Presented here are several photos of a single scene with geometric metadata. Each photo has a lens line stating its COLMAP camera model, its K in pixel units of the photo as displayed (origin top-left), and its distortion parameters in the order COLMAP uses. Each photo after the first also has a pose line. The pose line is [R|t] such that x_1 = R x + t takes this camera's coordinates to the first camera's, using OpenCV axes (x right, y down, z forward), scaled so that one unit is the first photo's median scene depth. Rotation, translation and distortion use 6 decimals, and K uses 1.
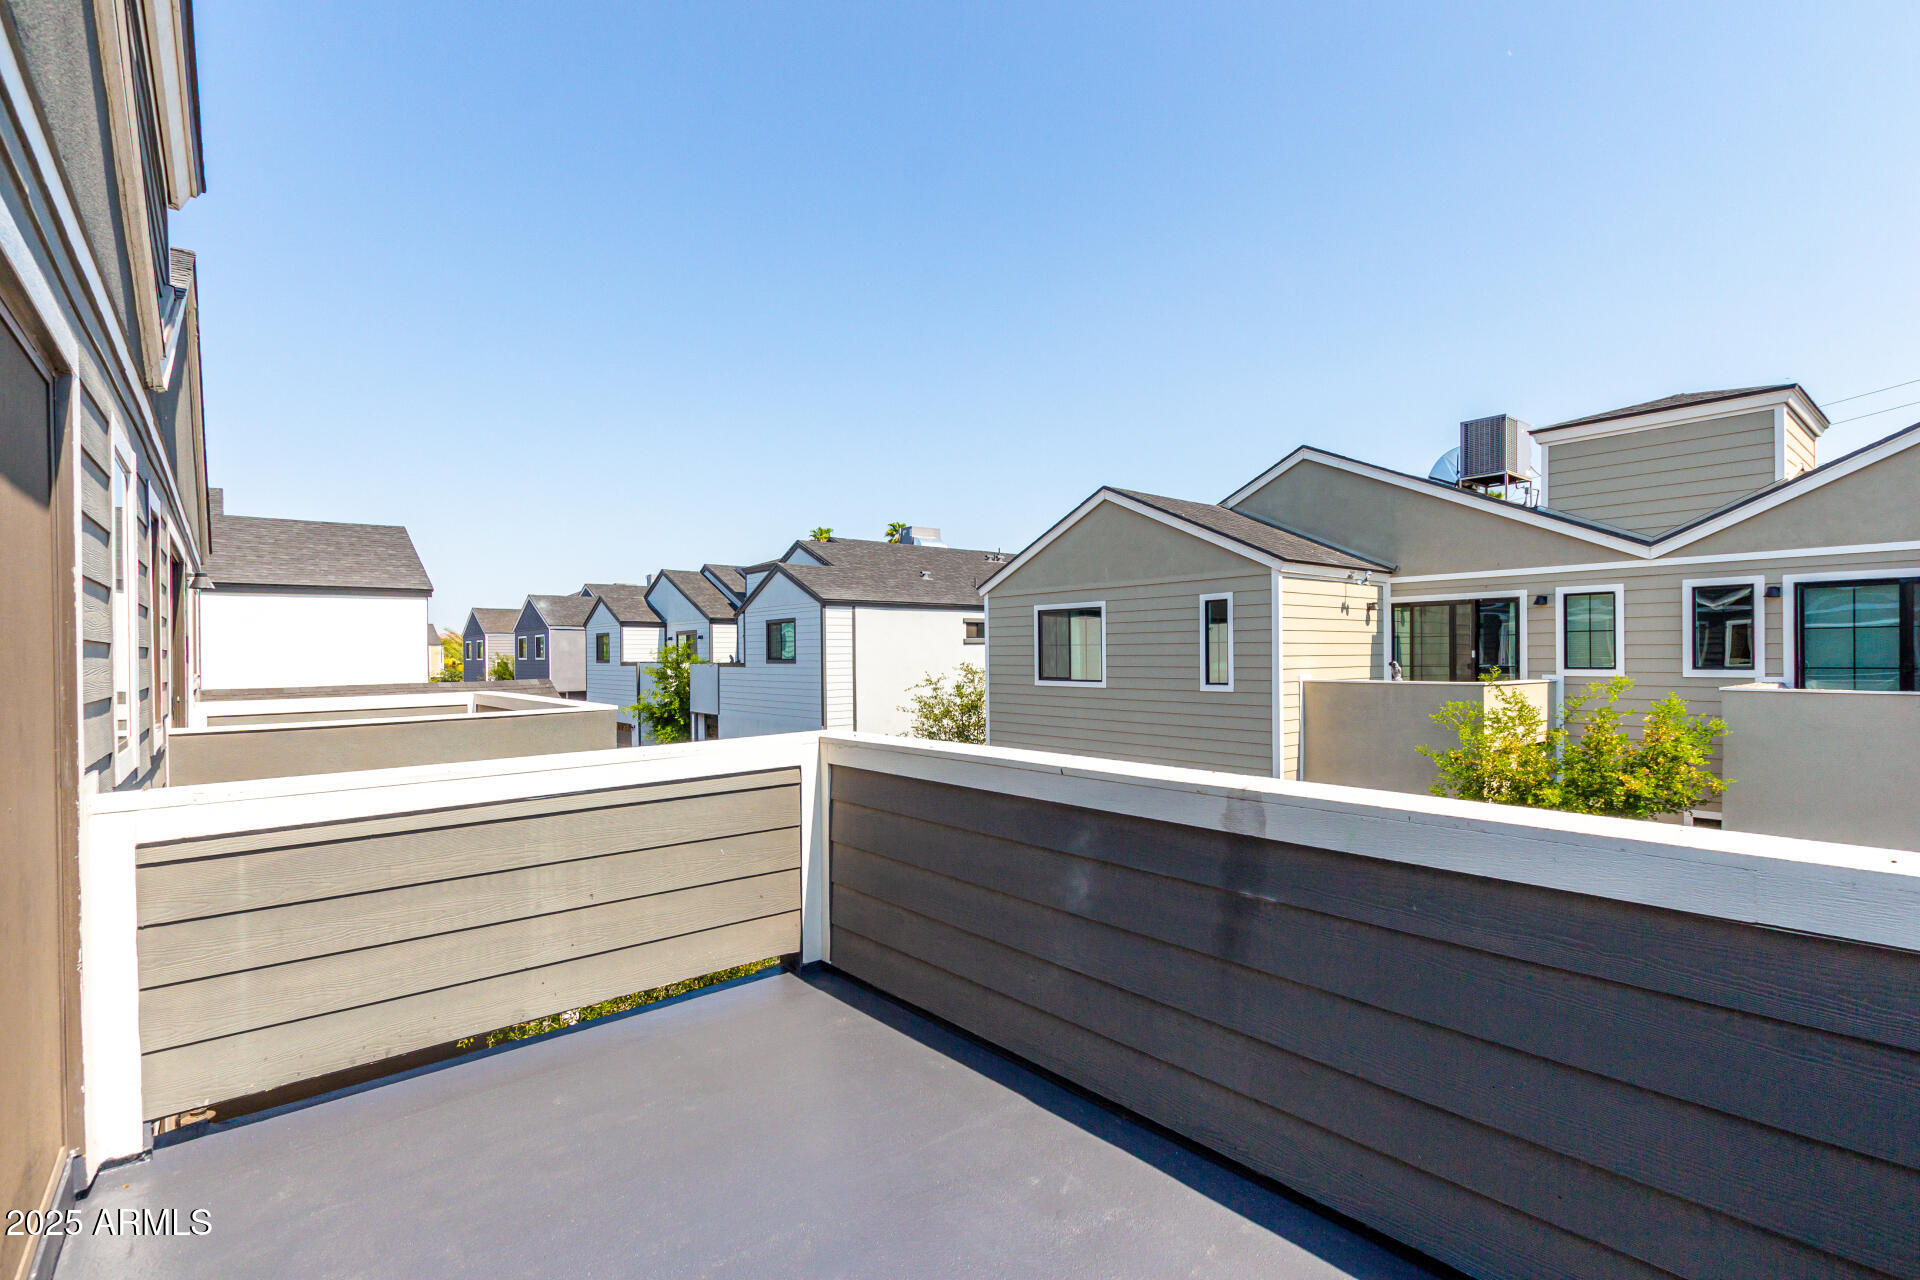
lens RADIAL K [[871.9, 0, 968.7], [0, 871.9, 651.0], [0, 0, 1]] dist [0.006934, -0.001158]
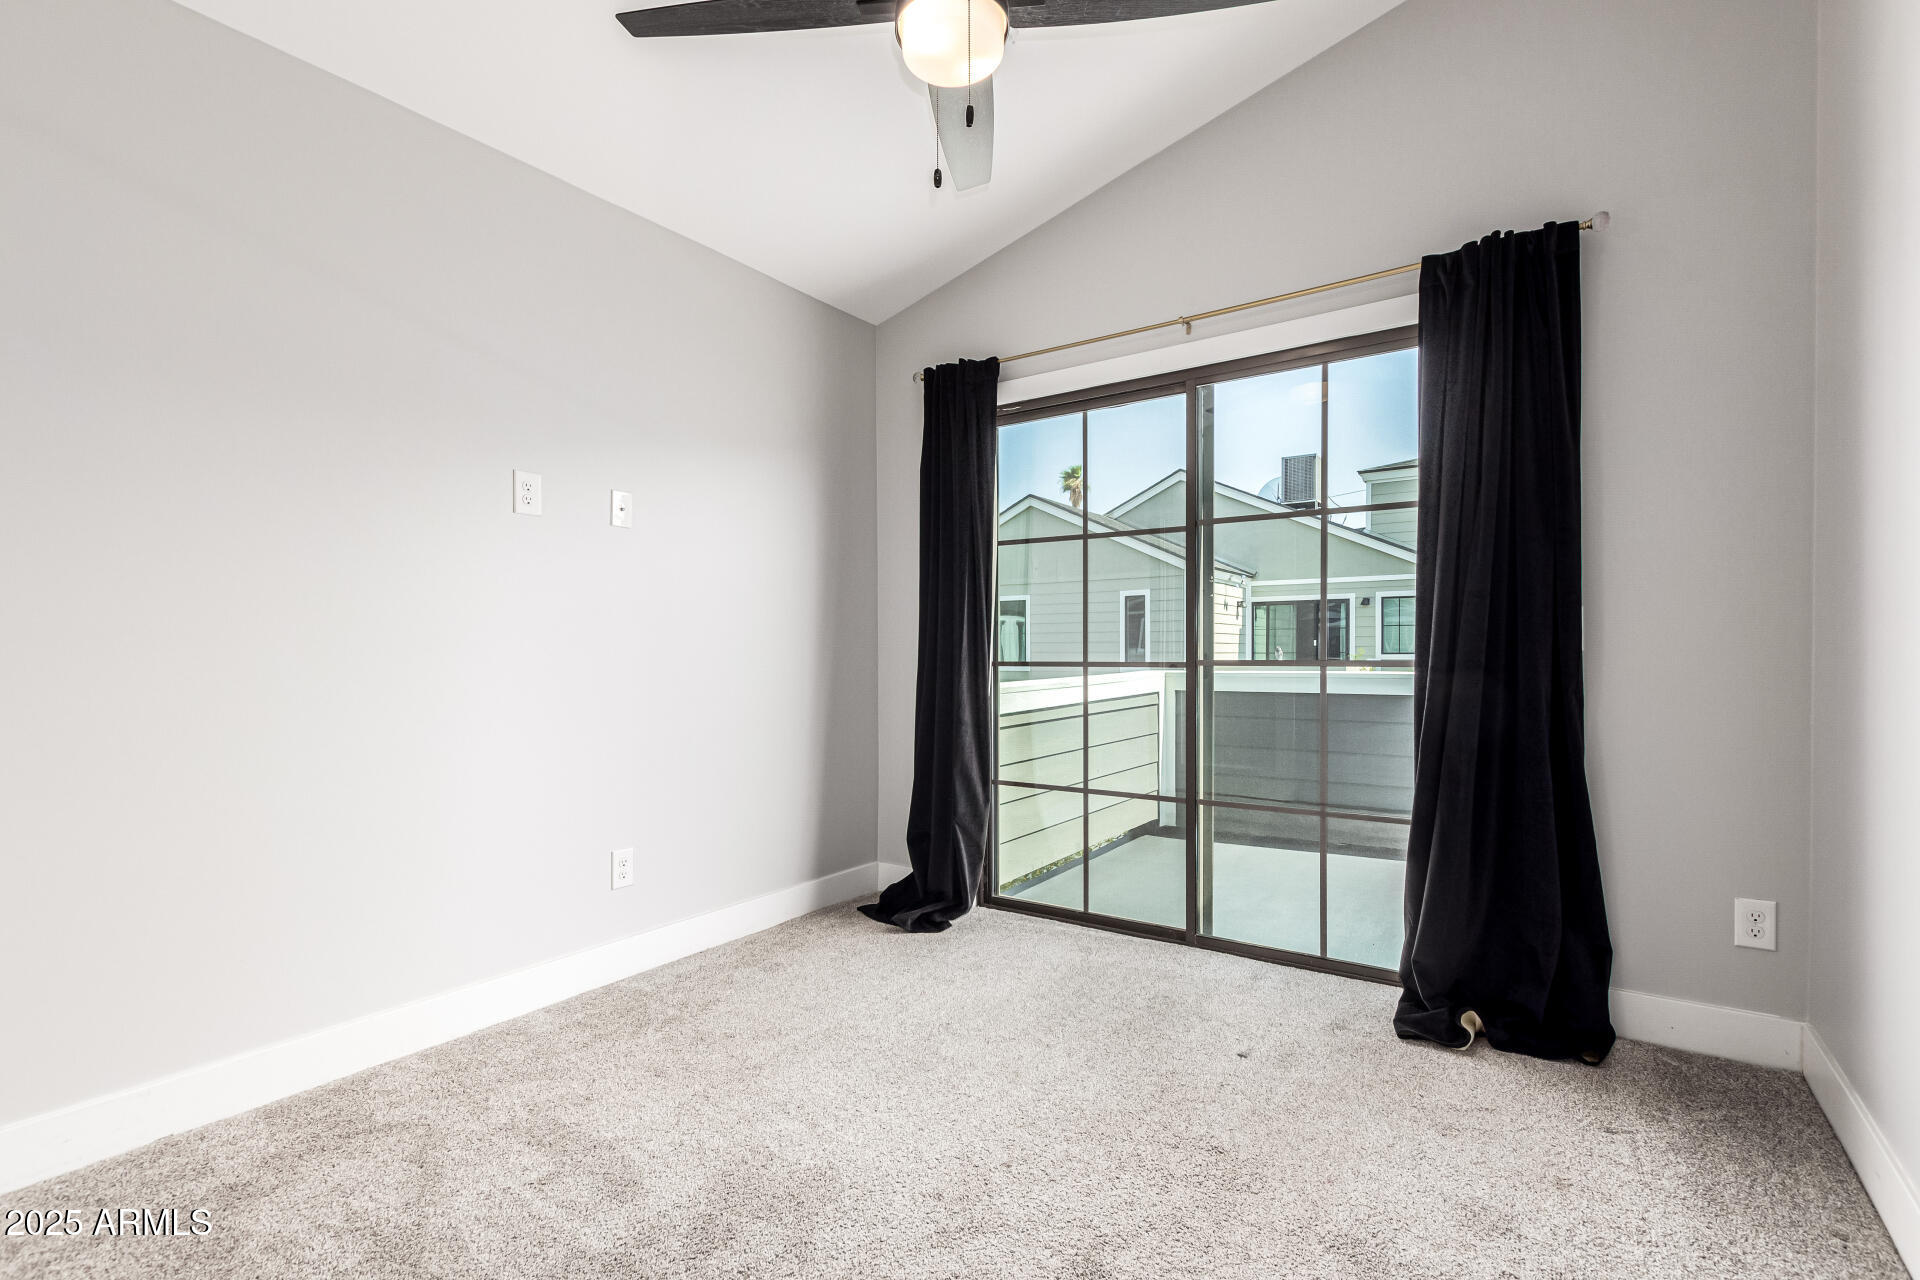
lens RADIAL K [[871.9, 0, 968.7], [0, 871.9, 651.0], [0, 0, 1]] dist [0.006934, -0.001158]
pose [[0.964277, 0.005665, 0.264835, -0.233608], [-0.006171, 0.999980, 0.001078, 0.016137], [-0.264824, -0.002674, 0.964293, -0.087487]]
